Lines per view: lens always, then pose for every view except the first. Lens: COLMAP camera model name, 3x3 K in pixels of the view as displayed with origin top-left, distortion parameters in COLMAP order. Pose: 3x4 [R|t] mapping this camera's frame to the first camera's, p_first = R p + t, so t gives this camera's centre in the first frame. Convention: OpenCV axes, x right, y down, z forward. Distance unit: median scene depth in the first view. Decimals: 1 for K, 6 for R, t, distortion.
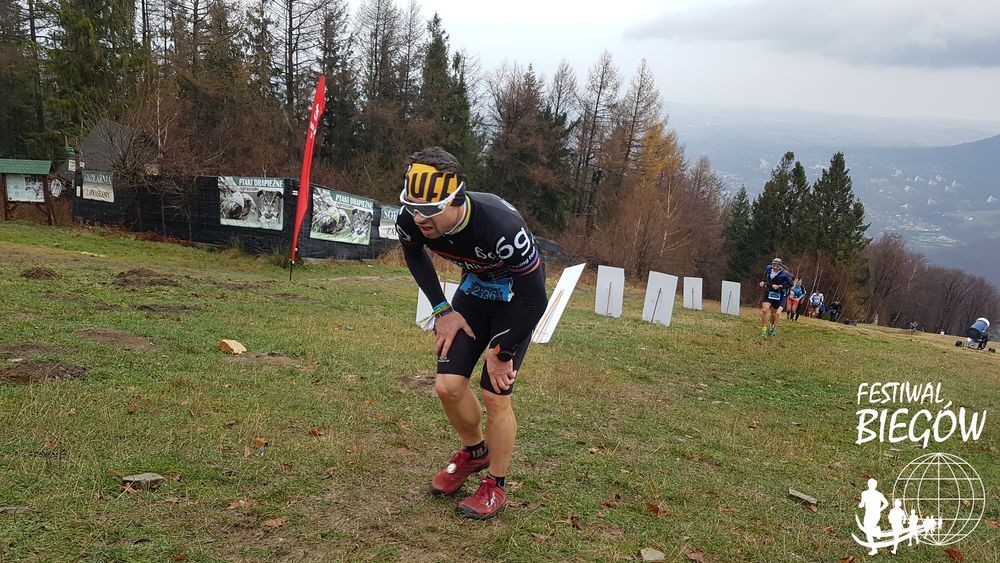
lens RADIAL K [[768.7, 0, 482.1], [0, 768.7, 308.8], [0, 0, 1]] dist [0.187238, -0.302659]
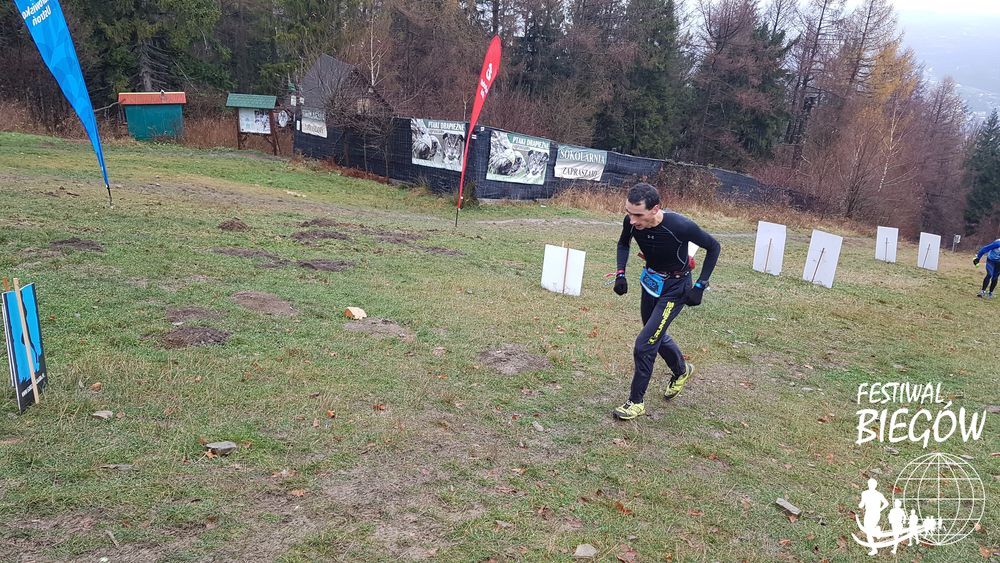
lens RADIAL K [[768.7, 0, 510.0], [0, 768.7, 289.1], [0, 0, 1]] dist [0.187238, -0.302659]
pose [[0.973990, 0.055928, -0.219581, 0.032852], [-0.039180, 0.996032, 0.079904, -0.017744], [0.223178, -0.069222, 0.972317, -0.019320]]
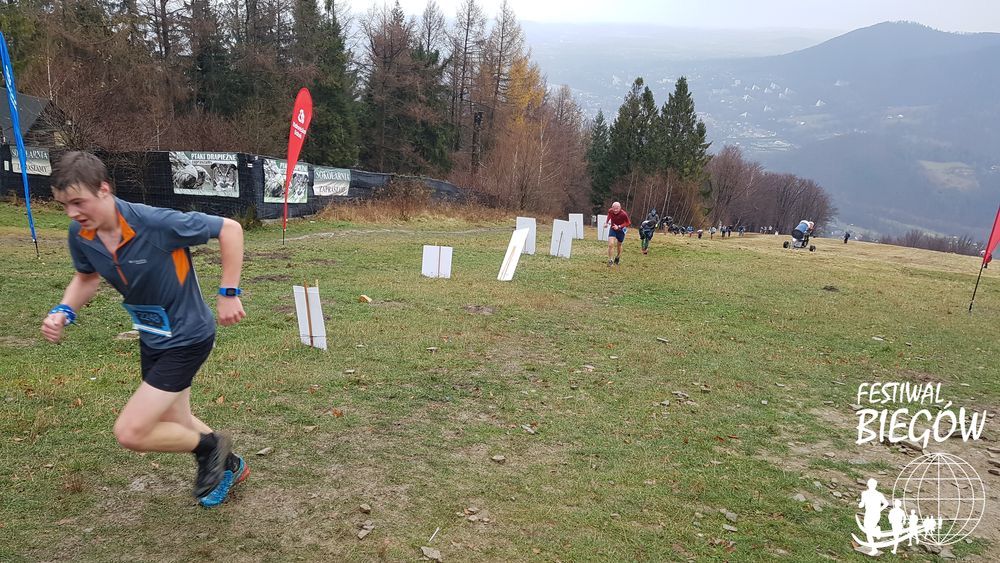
lens RADIAL K [[768.7, 0, 491.4], [0, 768.7, 287.5], [0, 0, 1]] dist [0.187238, -0.302659]
pose [[0.982098, -0.082755, 0.169217, -0.061230], [0.071126, 0.994743, 0.073676, -0.016607], [-0.174425, -0.060322, 0.982821, -0.151857]]
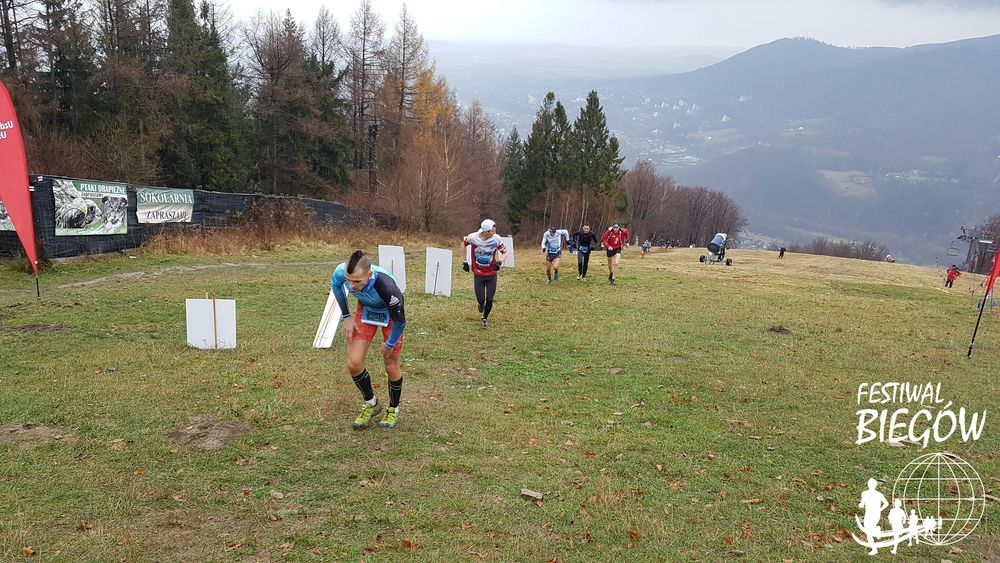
lens RADIAL K [[768.7, 0, 493.2], [0, 768.7, 306.9], [0, 0, 1]] dist [0.187238, -0.302659]
pose [[0.956496, -0.124338, 0.263923, 0.007944], [0.106234, 0.990966, 0.081853, -0.019822], [-0.271716, -0.050254, 0.961064, -0.017441]]
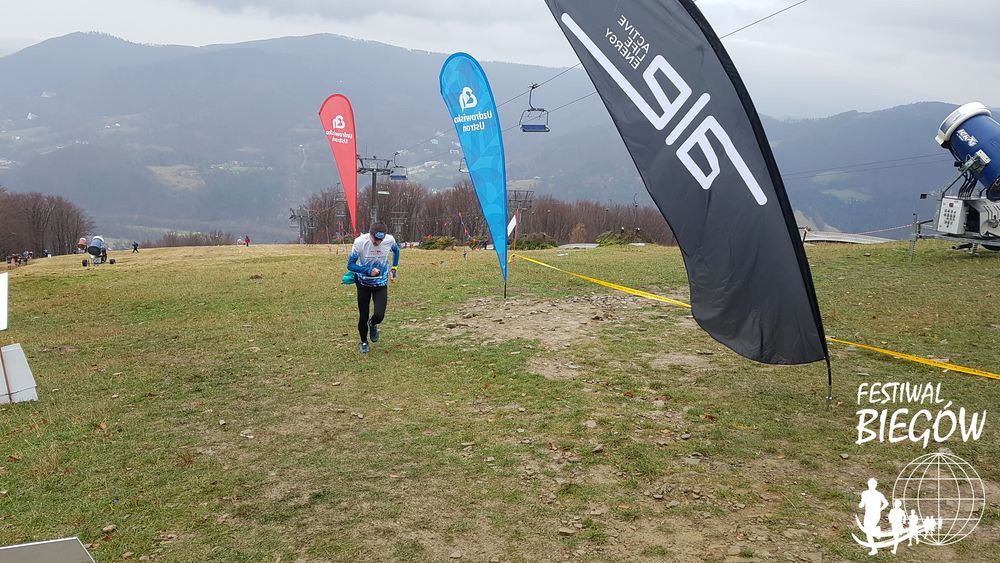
lens RADIAL K [[780.0, 0, 480.9], [0, 780.0, 255.7], [0, 0, 1]] dist [0.110101, -0.098025]
pose [[0.471084, -0.232272, 0.850958, -0.218832], [0.205753, 0.967032, 0.150051, -0.039800], [-0.857756, 0.104401, 0.503344, -0.165596]]
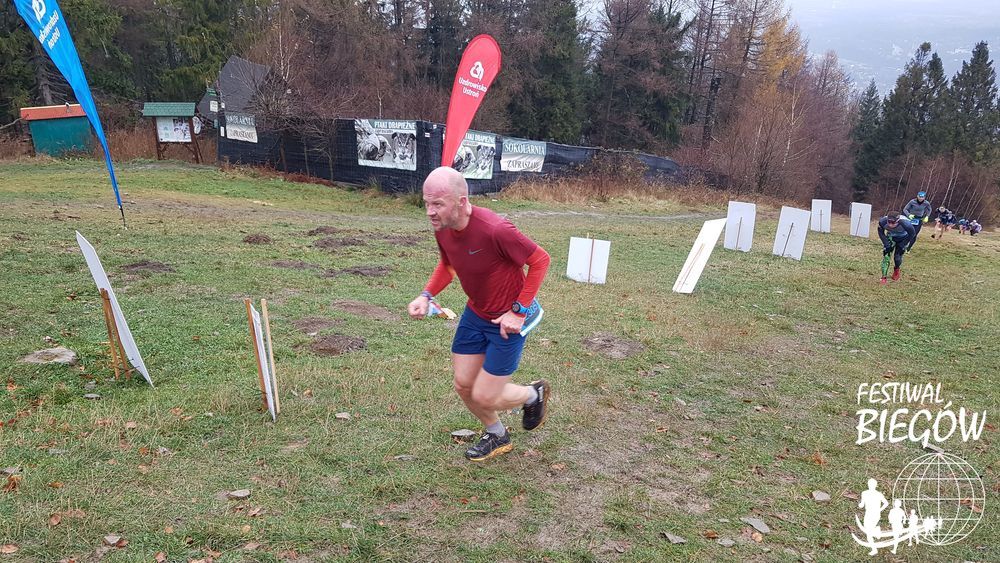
lens RADIAL K [[768.7, 0, 481.1], [0, 768.7, 314.3], [0, 0, 1]] dist [0.187238, -0.302659]
pose [[0.991123, -0.008037, -0.132708, -0.017505], [0.023934, 0.992650, 0.118633, -0.018506], [0.130779, -0.120756, 0.984030, -0.041629]]
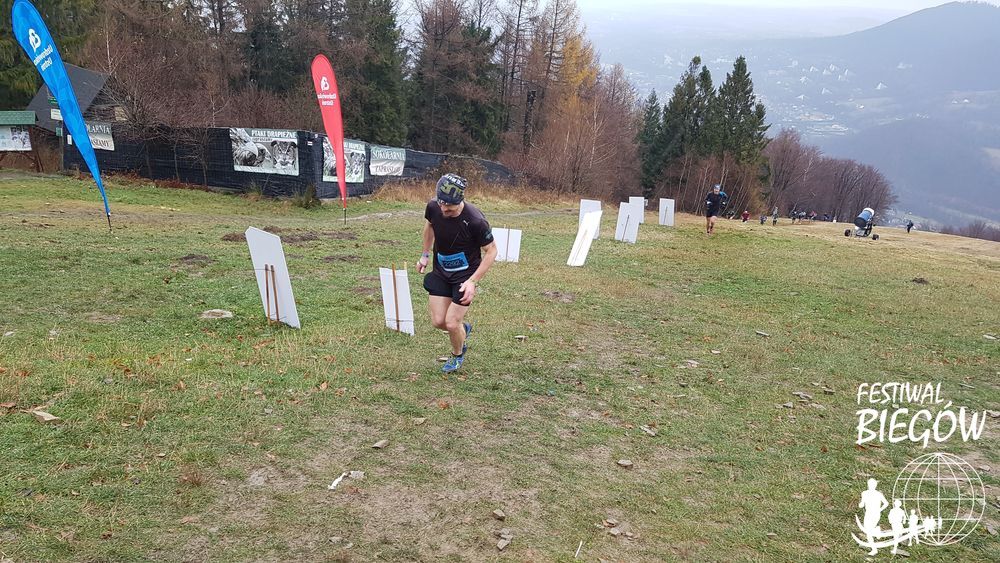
lens RADIAL K [[768.7, 0, 486.7], [0, 768.7, 305.8], [0, 0, 1]] dist [0.187238, -0.302659]
pose [[0.992043, -0.065669, 0.107413, -0.074849], [0.053205, 0.991934, 0.115049, -0.017273], [-0.114102, -0.108418, 0.987535, -0.136701]]
